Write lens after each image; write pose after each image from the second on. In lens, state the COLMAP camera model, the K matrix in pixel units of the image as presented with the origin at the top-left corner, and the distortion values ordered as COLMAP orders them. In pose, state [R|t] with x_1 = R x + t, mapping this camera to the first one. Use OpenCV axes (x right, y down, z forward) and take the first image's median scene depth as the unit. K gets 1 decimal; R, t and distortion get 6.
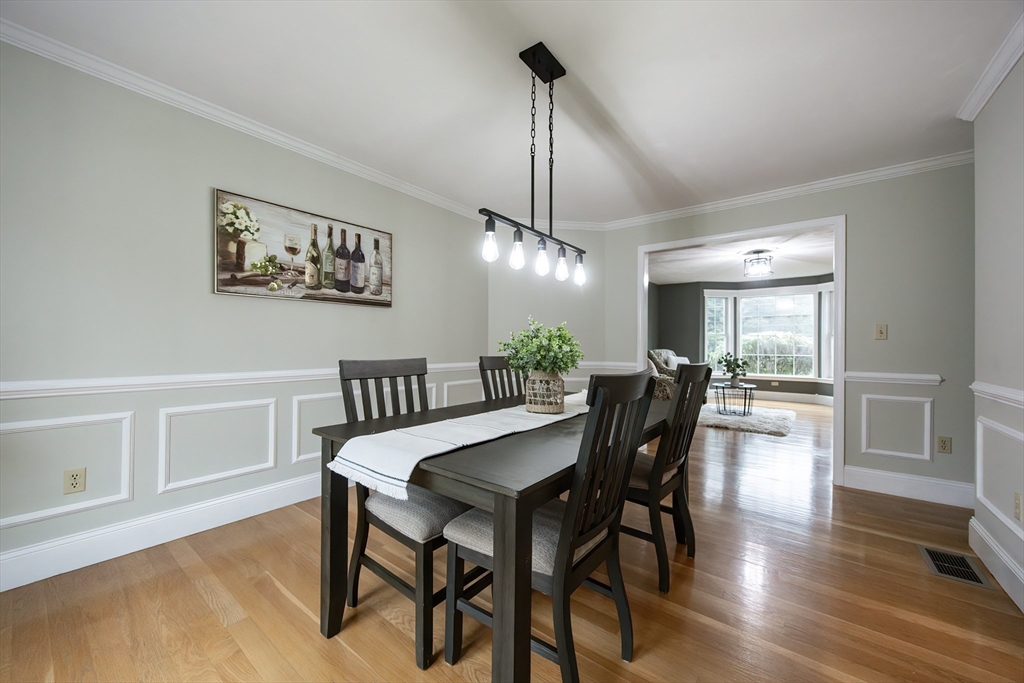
lens RADIAL K [[396.5, 0, 502.5], [0, 396.5, 339.1], [0, 0, 1]] dist [-0.001569, -0.000229]
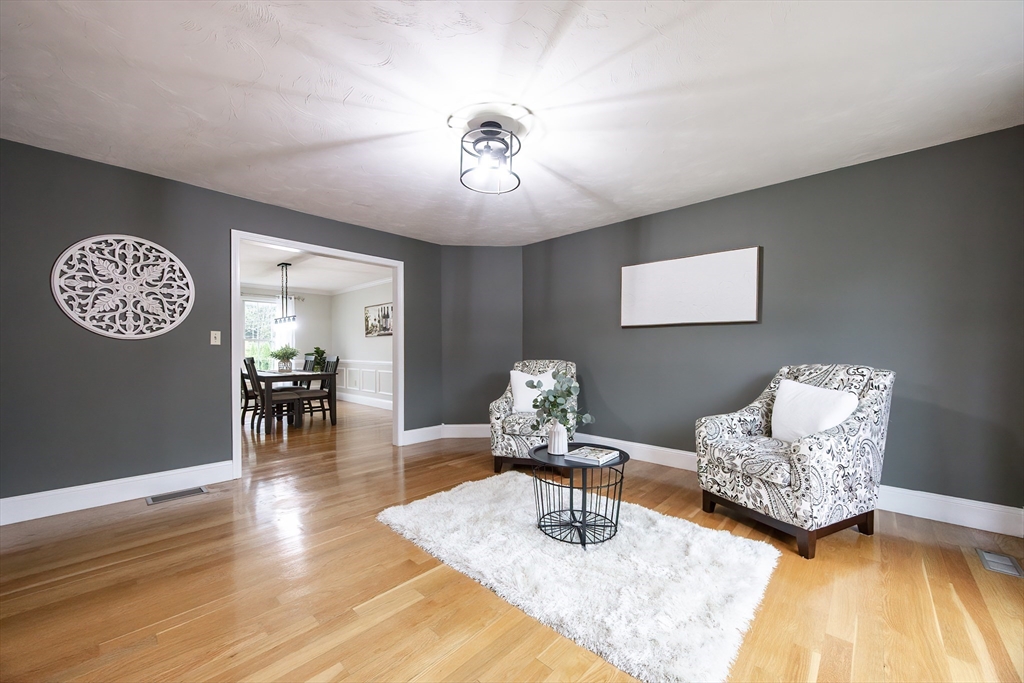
lens RADIAL K [[392.3, 0, 507.9], [0, 392.3, 348.7], [0, 0, 1]] dist [0.000807, 0.000016]
pose [[-0.103656, -0.011581, -0.994546, 2.011437], [0.012411, 0.999839, -0.012937, 0.032820], [0.994536, -0.013684, -0.103496, 2.044773]]
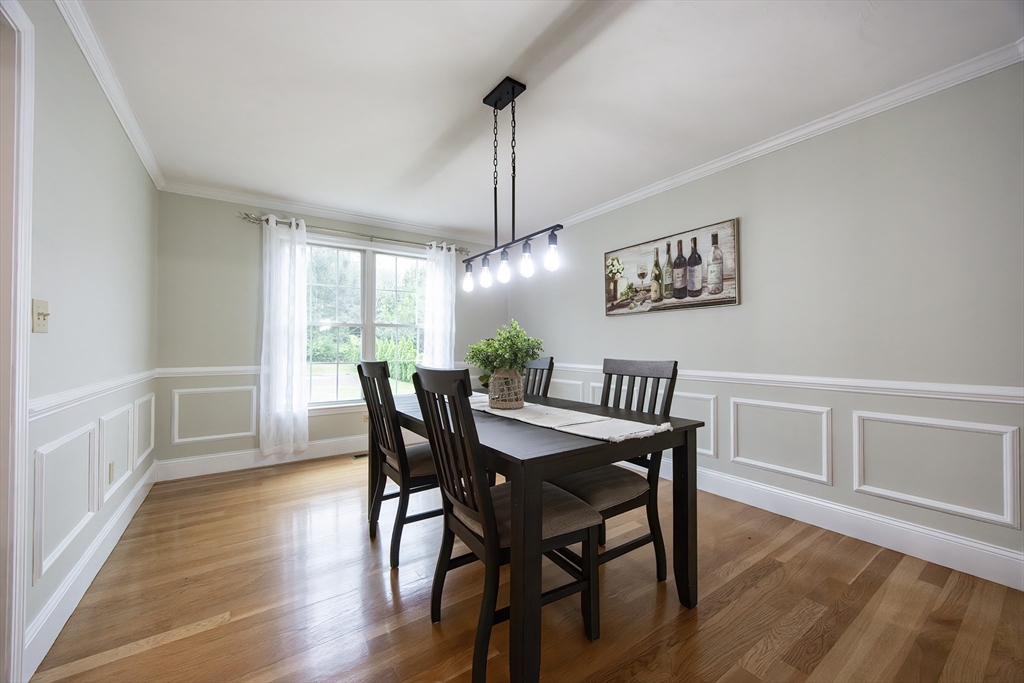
lens RADIAL K [[389.4, 0, 512.0], [0, 389.4, 341.5], [0, 0, 1]] dist [-0.026433, -0.000012]
pose [[-0.302820, -0.019737, -0.952843, 0.731767], [0.011413, 0.999639, -0.024333, 0.017284], [0.952979, -0.018244, -0.302485, 0.880919]]
